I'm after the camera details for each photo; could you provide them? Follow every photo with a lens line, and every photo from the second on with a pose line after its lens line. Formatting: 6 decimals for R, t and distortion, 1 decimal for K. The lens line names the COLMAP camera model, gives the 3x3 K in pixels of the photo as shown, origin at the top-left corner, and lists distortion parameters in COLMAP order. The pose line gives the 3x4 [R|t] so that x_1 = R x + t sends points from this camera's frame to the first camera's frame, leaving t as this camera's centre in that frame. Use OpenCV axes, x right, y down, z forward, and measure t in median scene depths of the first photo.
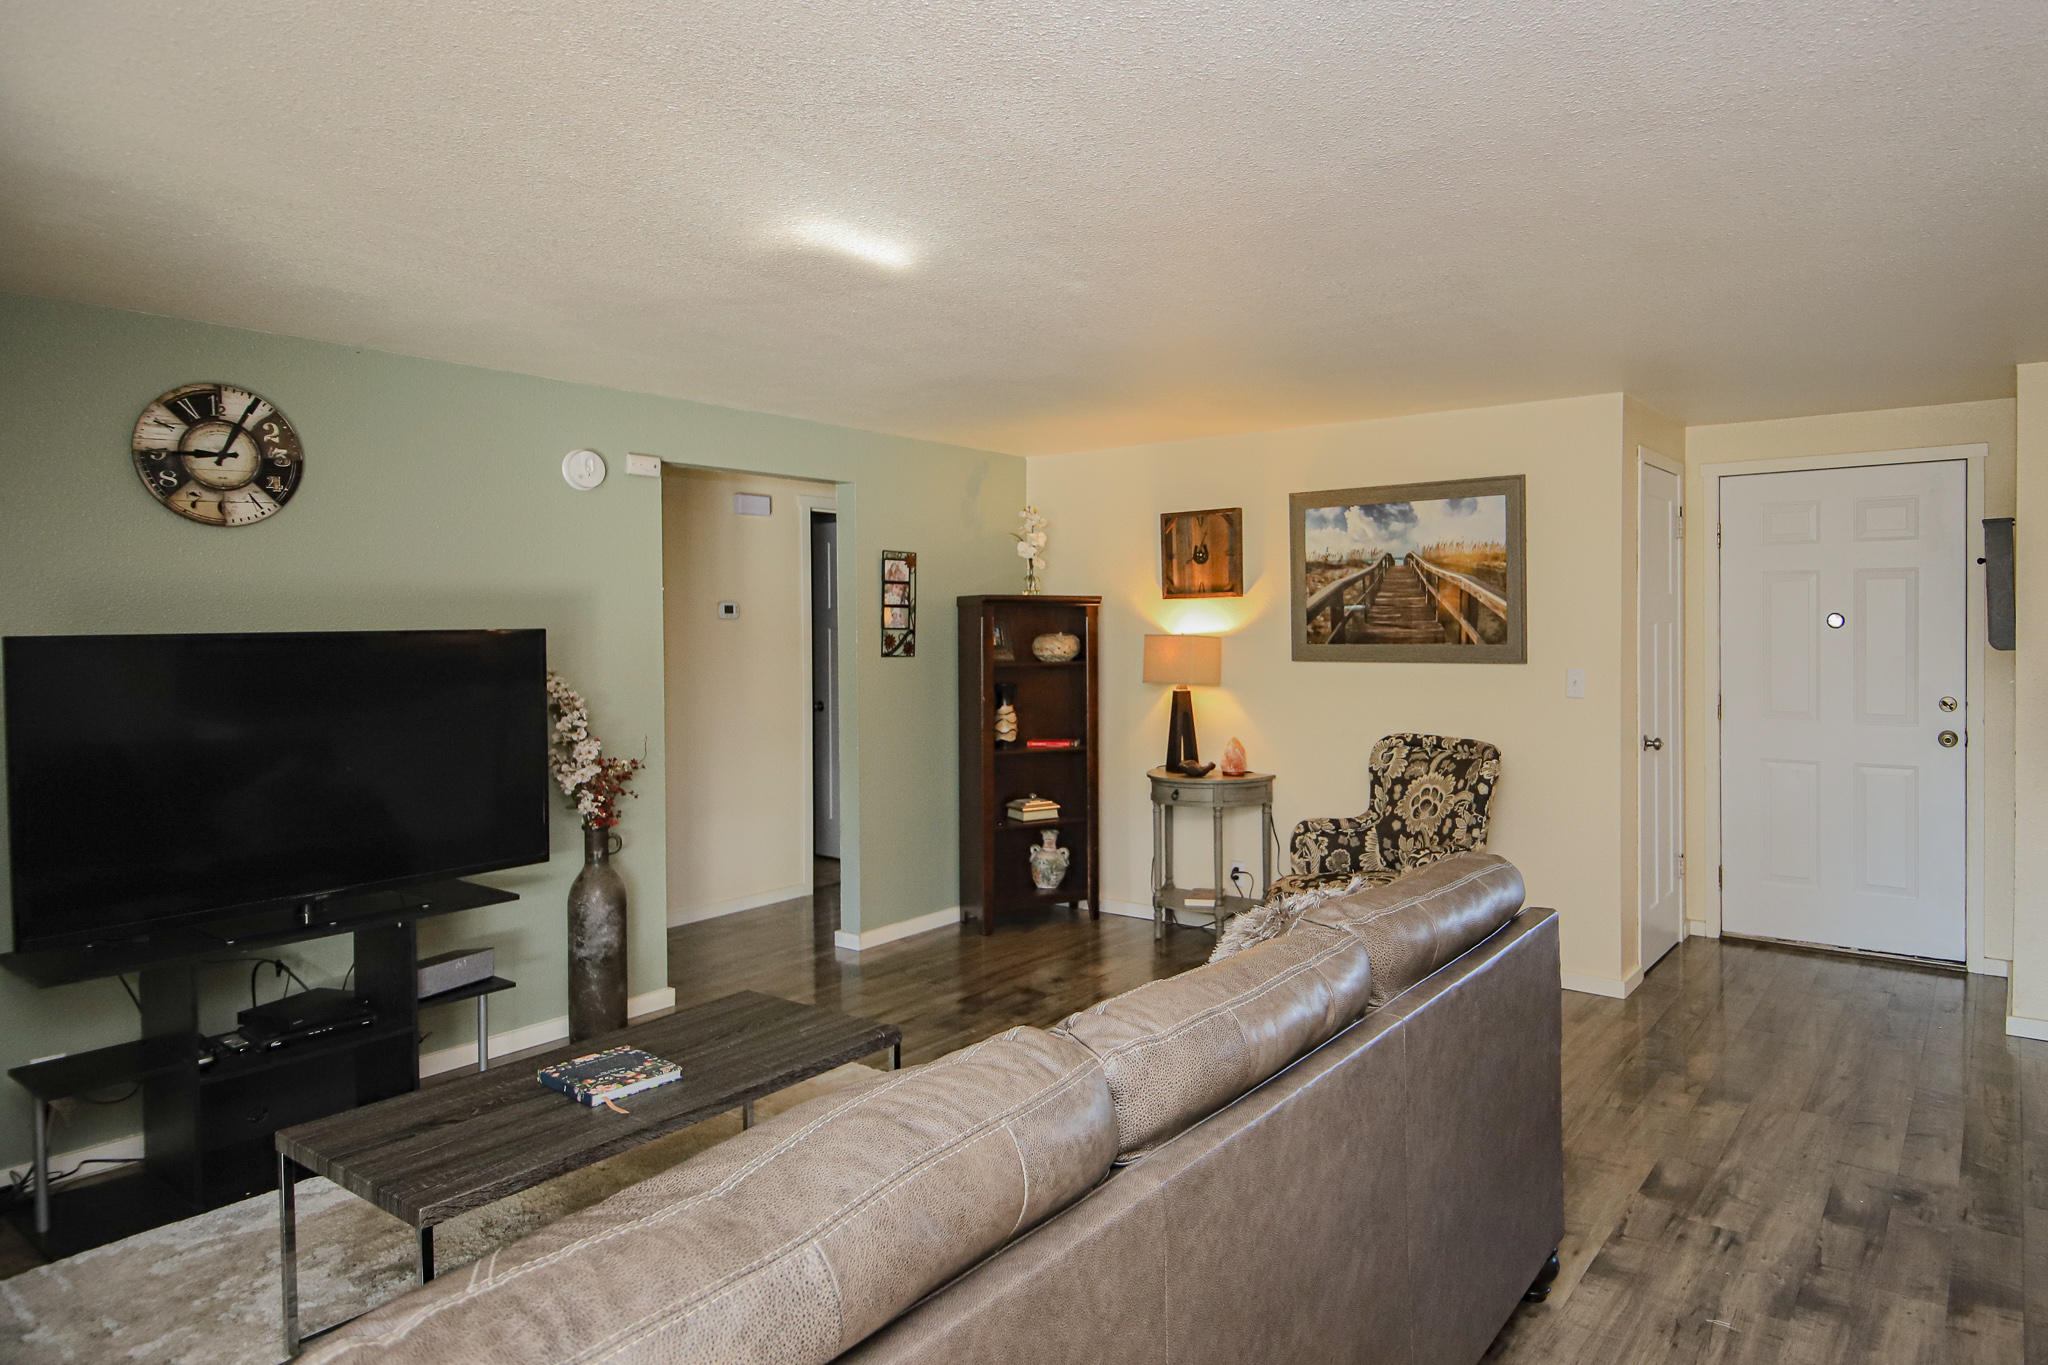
lens RADIAL K [[1183.3, 0, 1183.3], [0, 1183.3, 655.7], [0, 0, 1]] dist [0.007978, -0.011359]
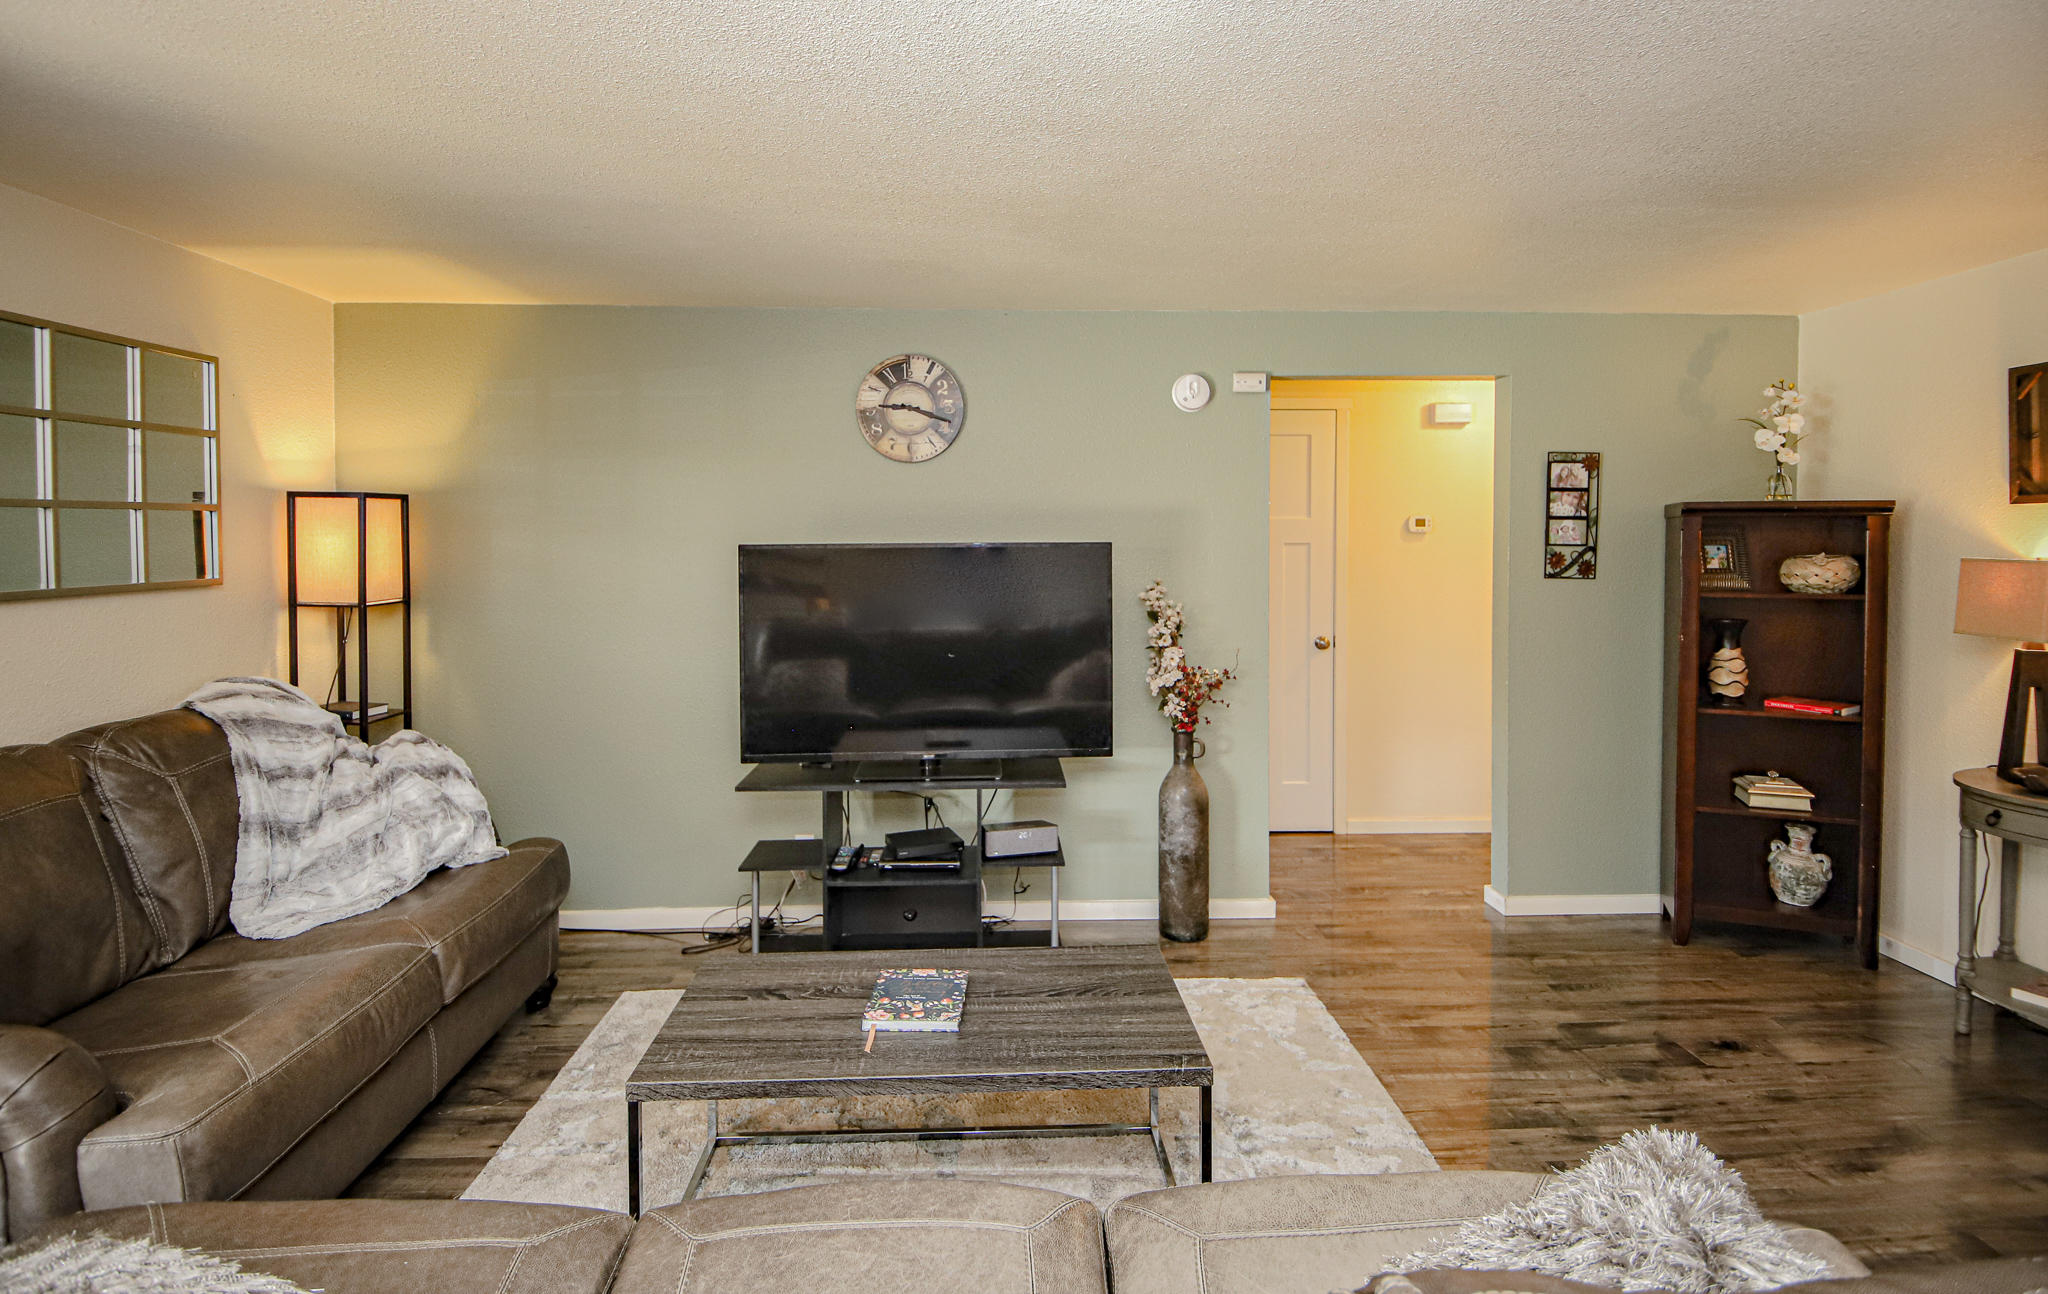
lens RADIAL K [[1026.7, 0, 1032.1], [0, 1026.7, 560.6], [0, 0, 1]] dist [0.009686, -0.008441]
pose [[0.598373, 0.025644, -0.800807, 0.128051], [-0.026317, 0.999577, 0.012345, -0.011926], [0.800786, 0.013688, 0.598795, 0.291548]]
